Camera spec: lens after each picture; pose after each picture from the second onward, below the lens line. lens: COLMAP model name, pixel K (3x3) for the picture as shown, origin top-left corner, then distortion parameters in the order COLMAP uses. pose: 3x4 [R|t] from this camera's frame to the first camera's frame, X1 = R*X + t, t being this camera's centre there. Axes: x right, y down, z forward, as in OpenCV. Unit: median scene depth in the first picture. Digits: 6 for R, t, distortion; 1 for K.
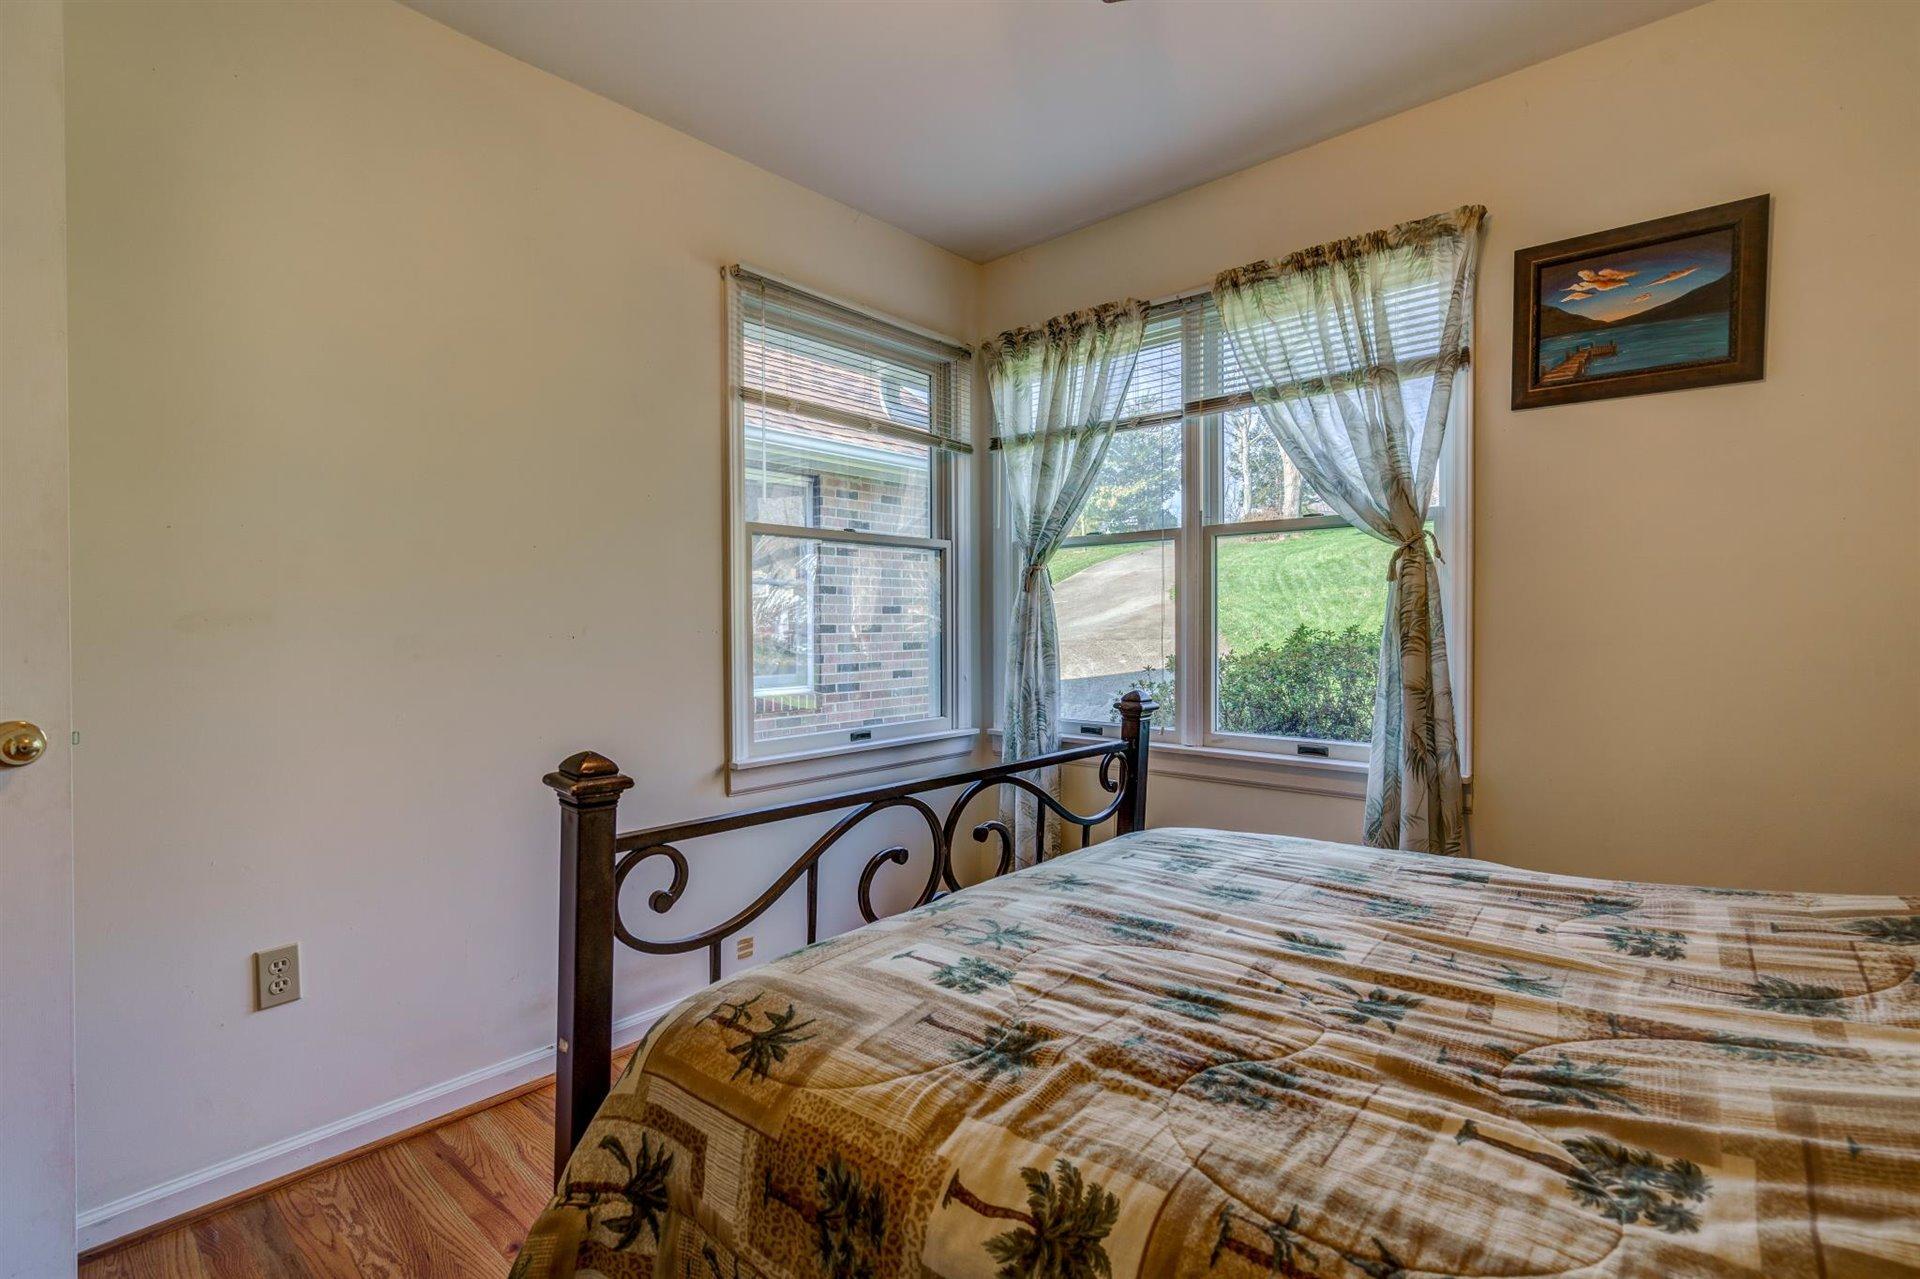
lens RADIAL K [[872.2, 0, 963.8], [0, 872.2, 607.2], [0, 0, 1]] dist [-0.000520, 0.000469]
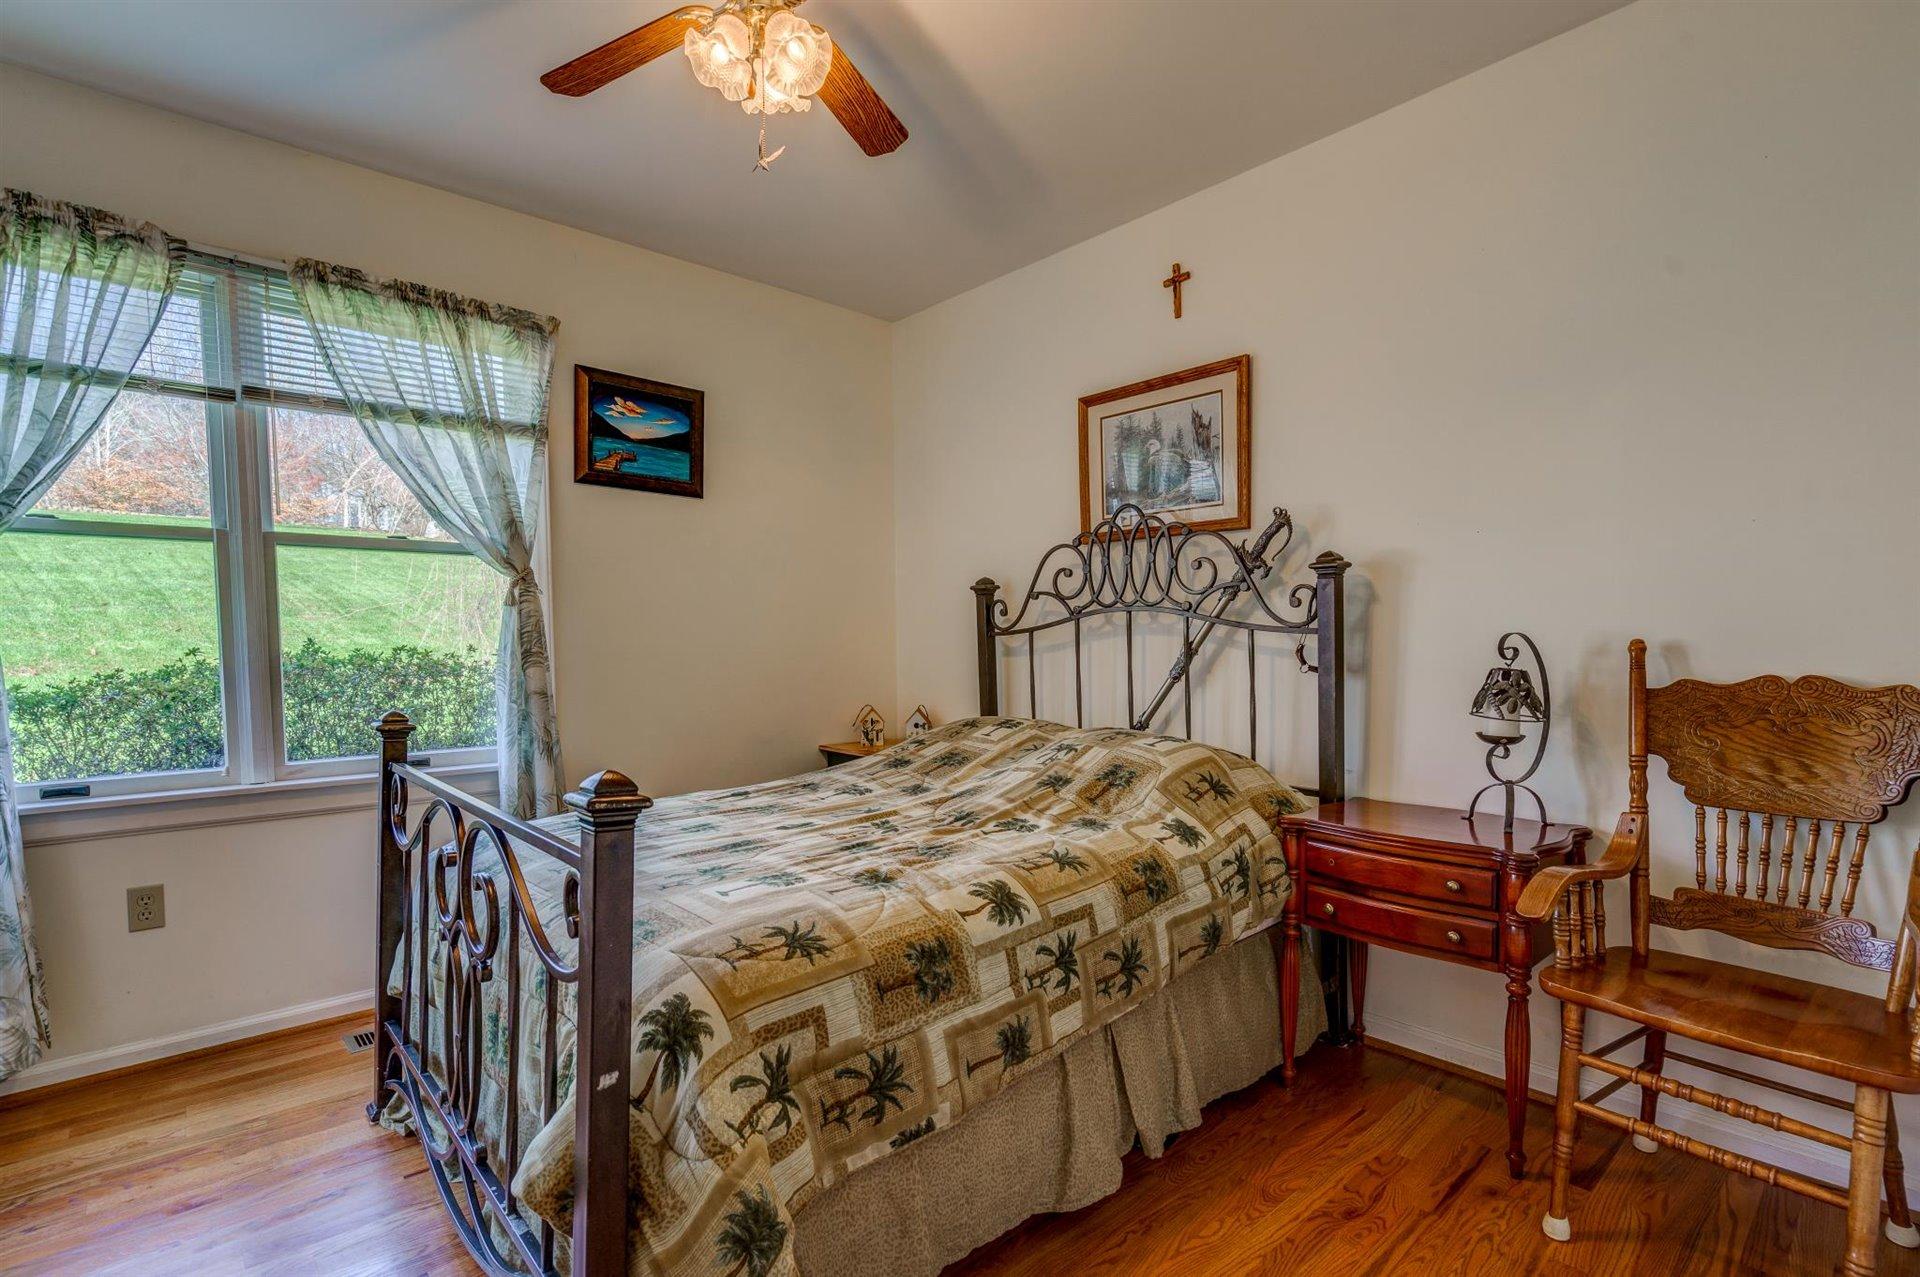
lens RADIAL K [[902.8, 0, 972.3], [0, 902.8, 620.3], [0, 0, 1]] dist [-0.004283, 0.000534]
pose [[0.103380, 0.023422, 0.994366, -1.211379], [-0.013155, 0.999667, -0.022180, 0.015629], [-0.994555, -0.010788, 0.103654, 0.437508]]
